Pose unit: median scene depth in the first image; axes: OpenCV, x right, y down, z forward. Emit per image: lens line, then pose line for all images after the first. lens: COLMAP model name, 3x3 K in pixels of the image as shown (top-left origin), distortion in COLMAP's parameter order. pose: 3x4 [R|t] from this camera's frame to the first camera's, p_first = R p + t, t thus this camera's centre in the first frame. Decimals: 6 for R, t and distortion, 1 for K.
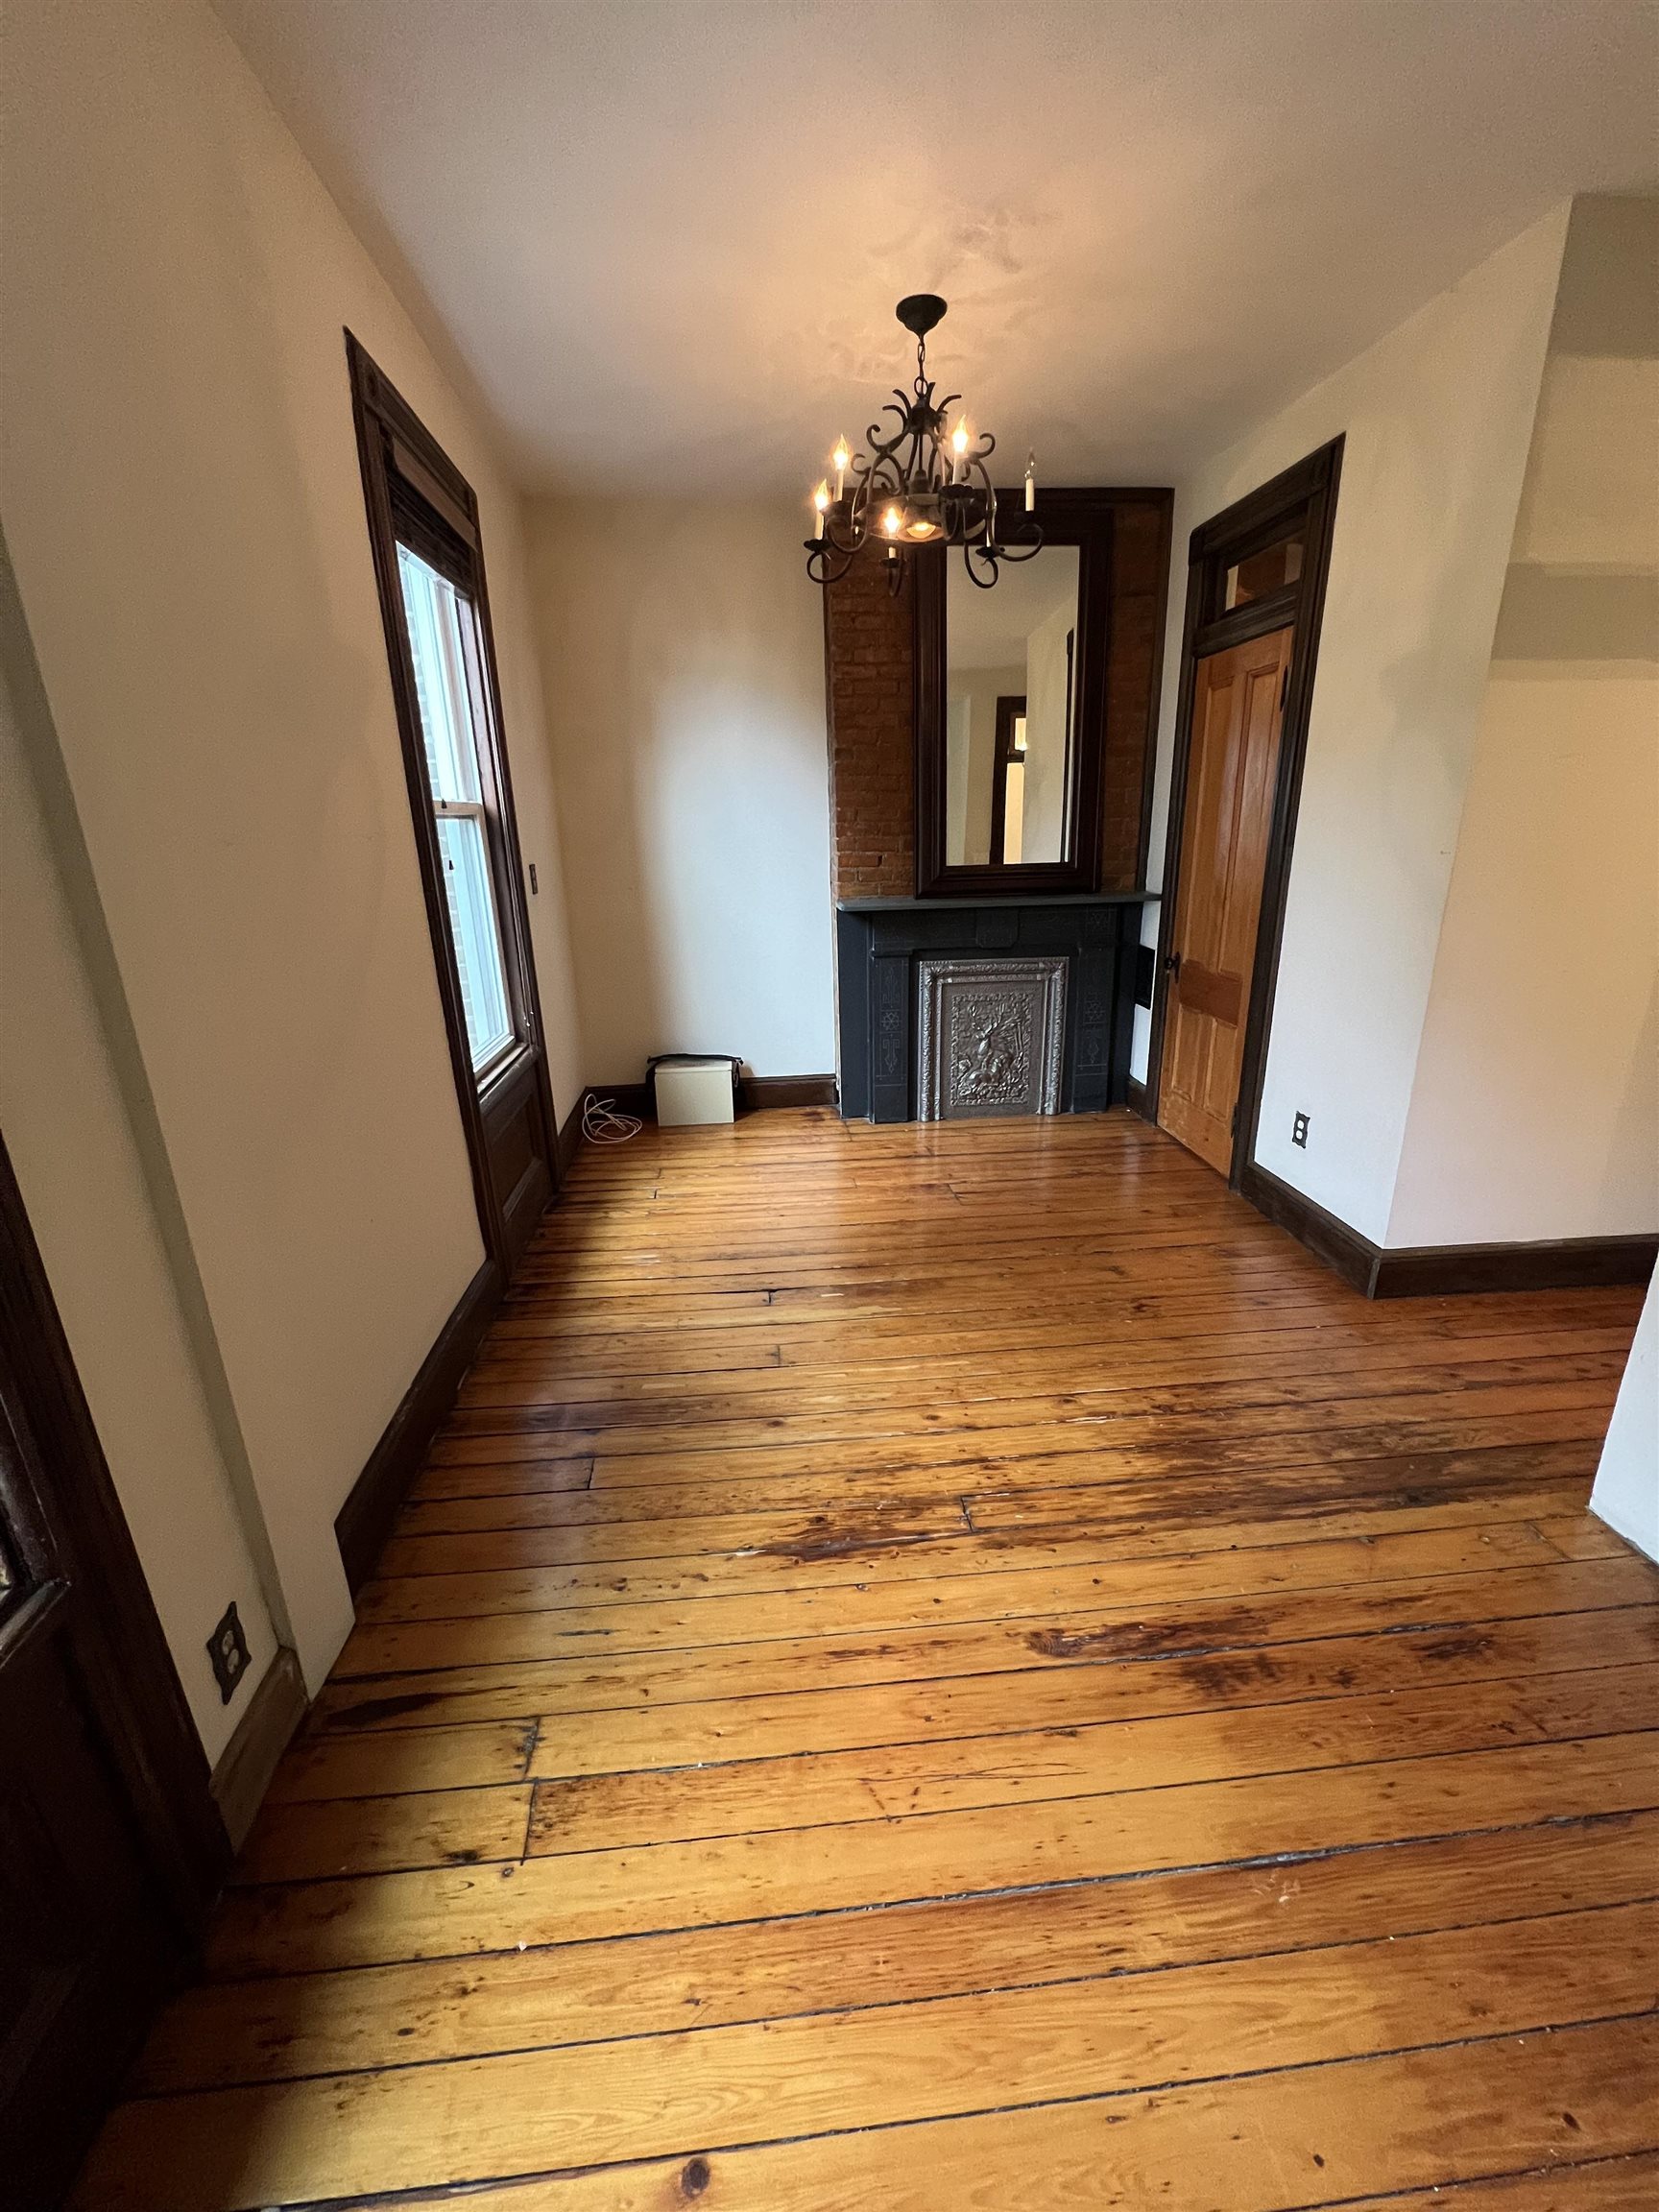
lens RADIAL K [[885.8, 0, 829.7], [0, 885.8, 1099.7], [0, 0, 1]] dist [-0.002291, -0.000060]
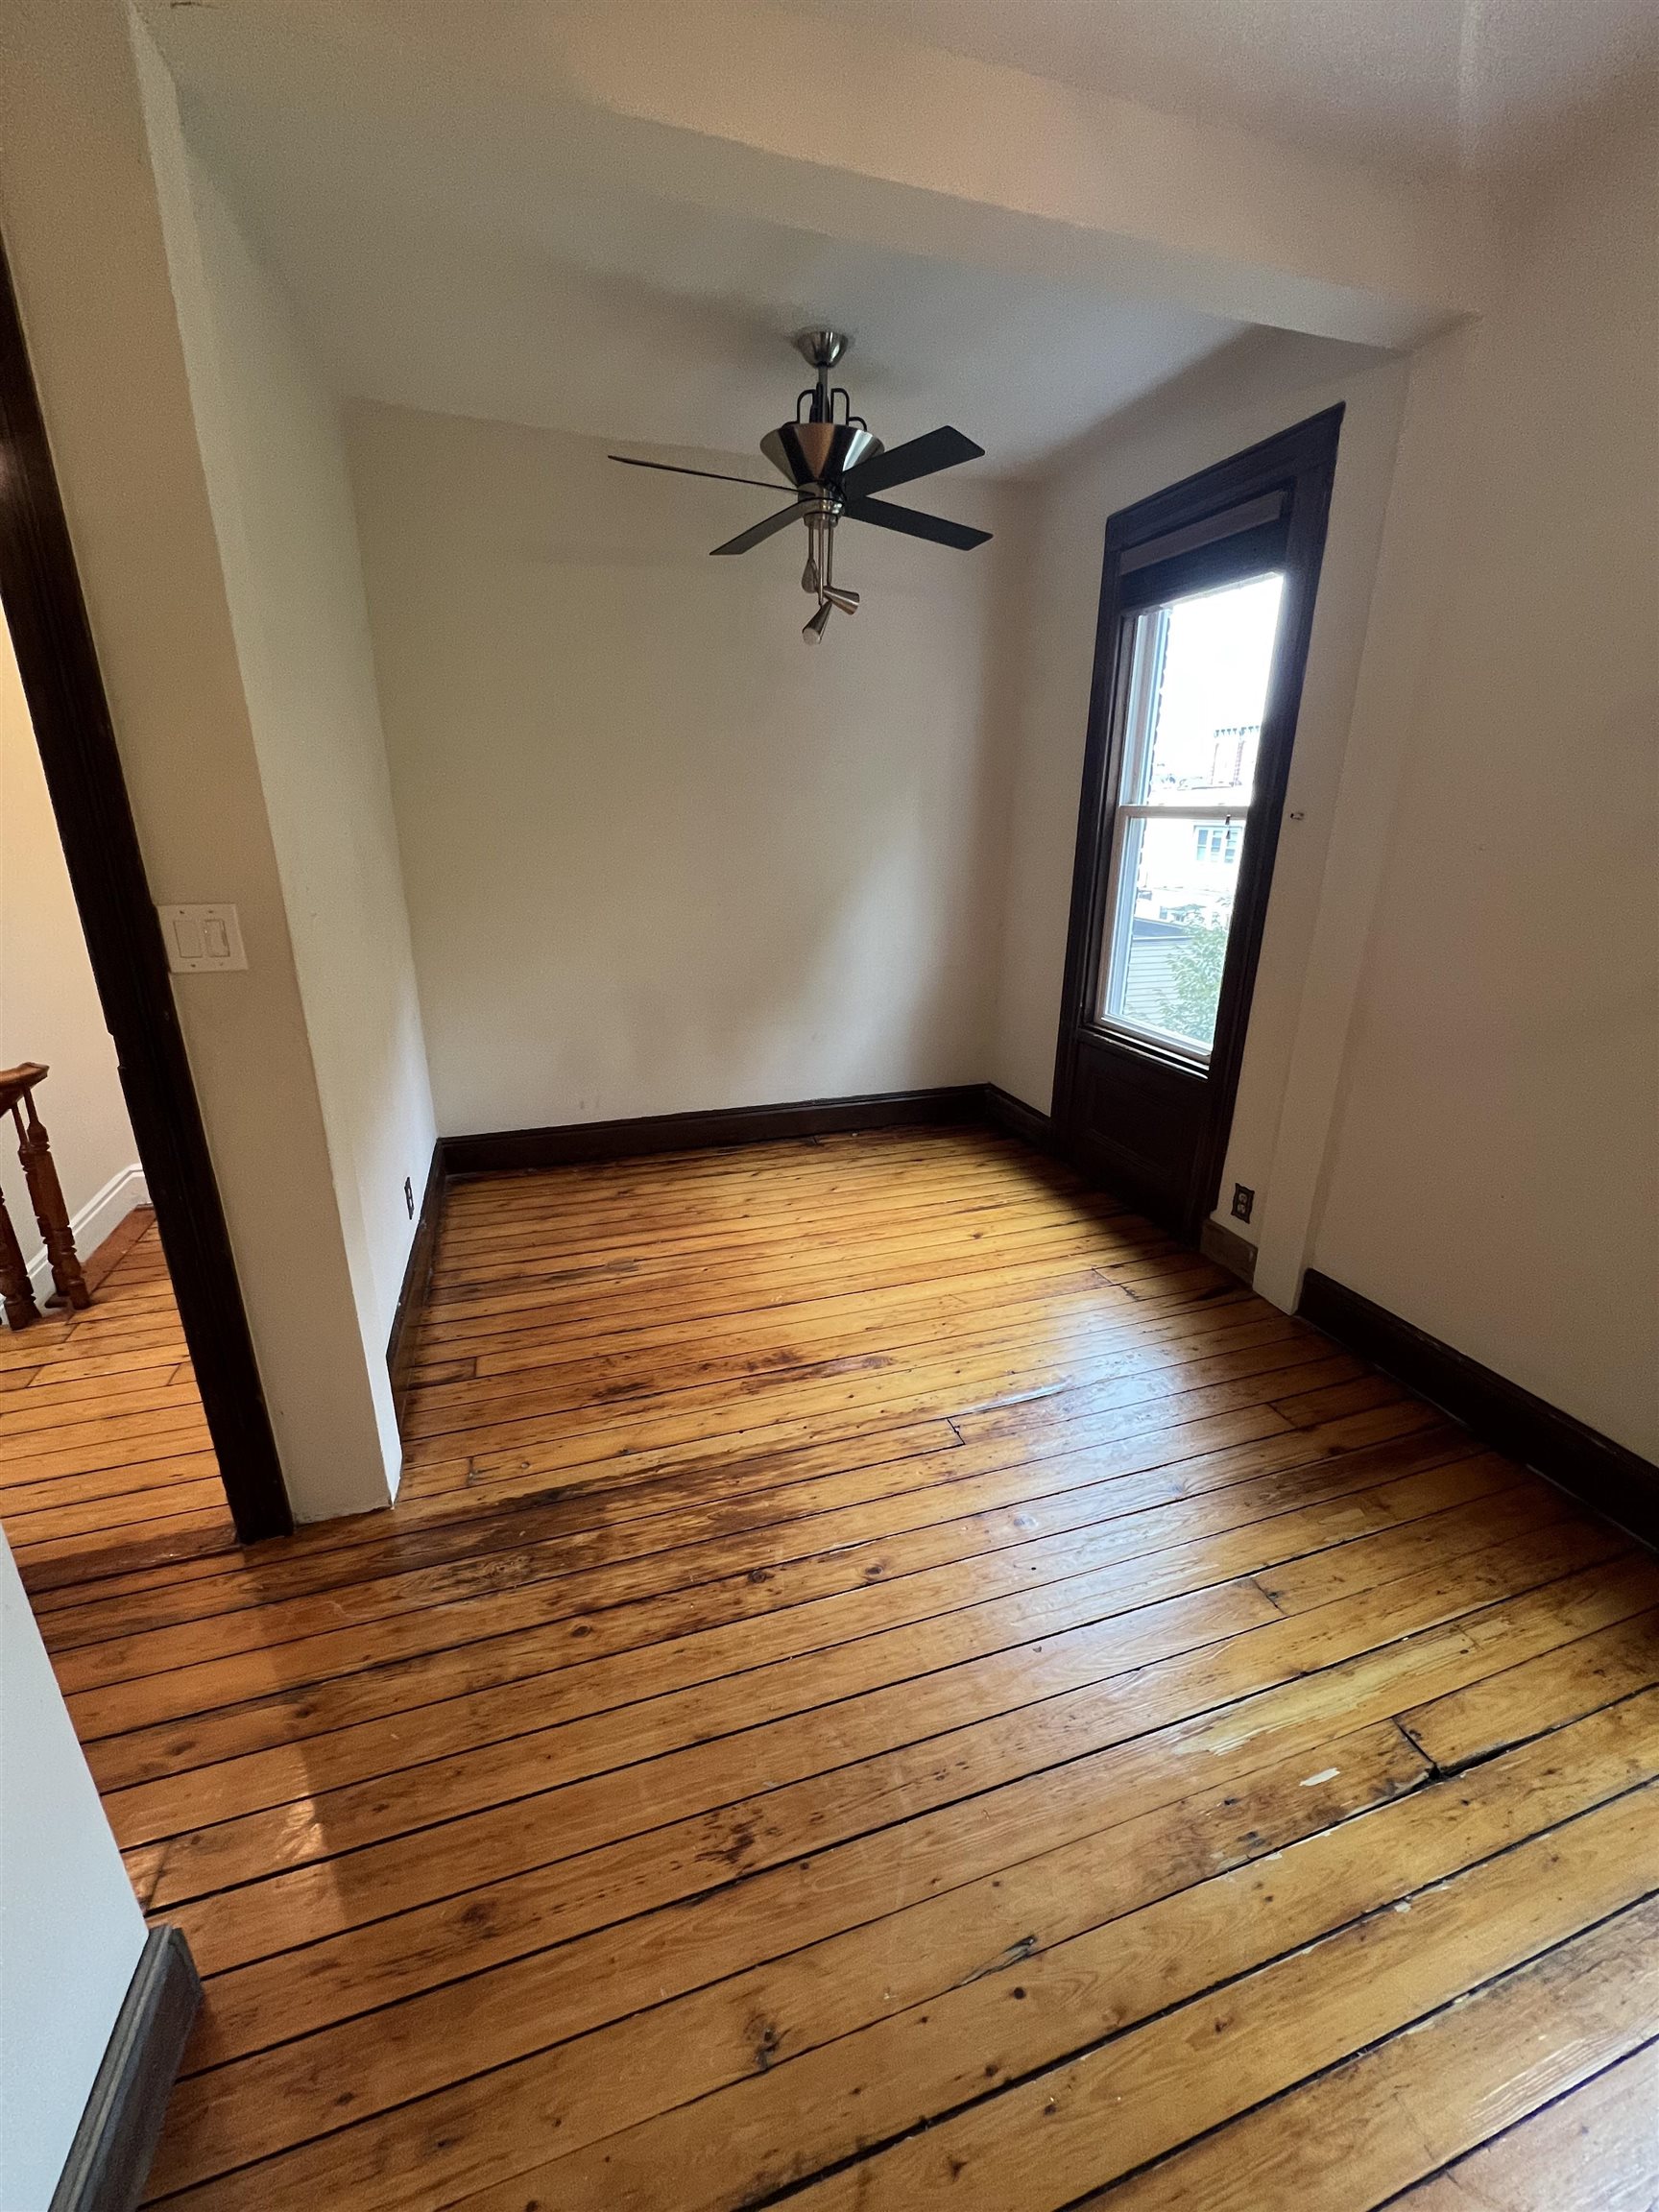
lens RADIAL K [[889.1, 0, 834.5], [0, 889.1, 1104.6], [0, 0, 1]] dist [-0.000135, 0.000426]
pose [[-0.975113, 0.080150, -0.206714, 0.442513], [-0.057051, 0.810258, 0.583289, -0.477025], [0.214242, 0.580566, -0.785521, 1.397379]]
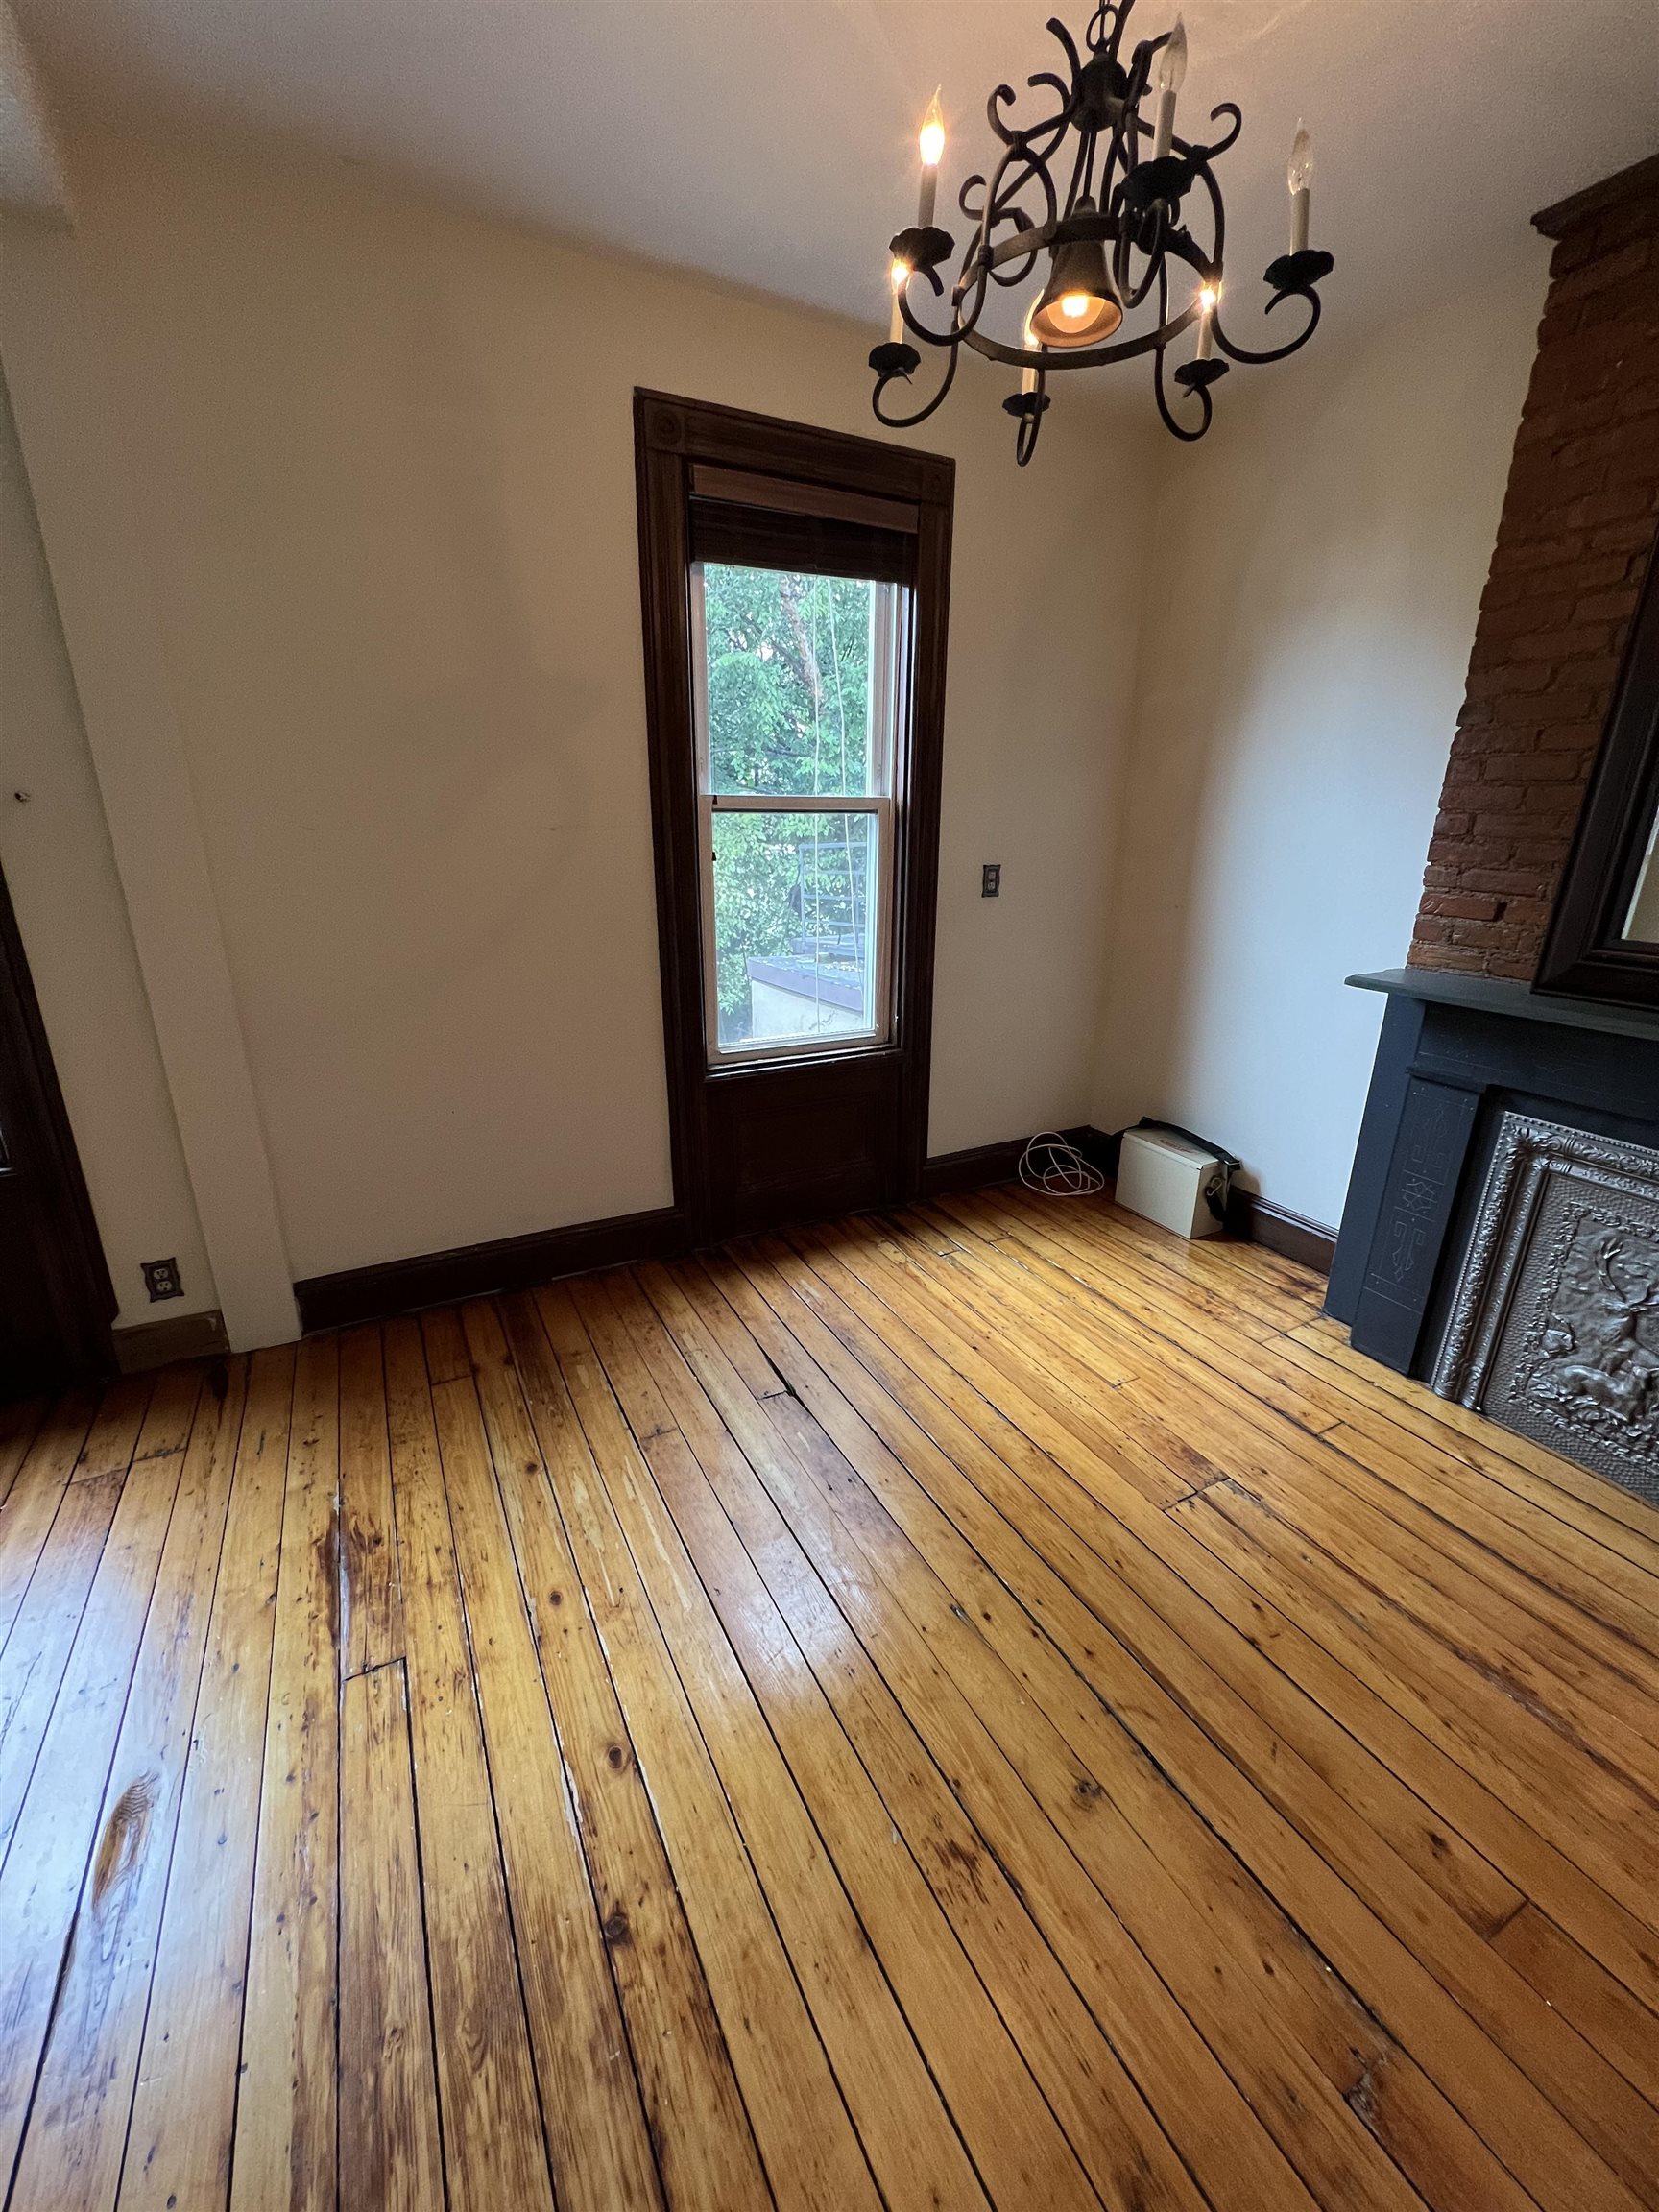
lens RADIAL K [[885.8, 0, 829.7], [0, 885.8, 1099.7], [0, 0, 1]] dist [-0.002291, -0.000060]
pose [[0.375209, 0.309358, -0.873794, 0.744816], [-0.294602, 0.933587, 0.204024, -0.278325], [0.878879, 0.180870, 0.441427, 0.778922]]
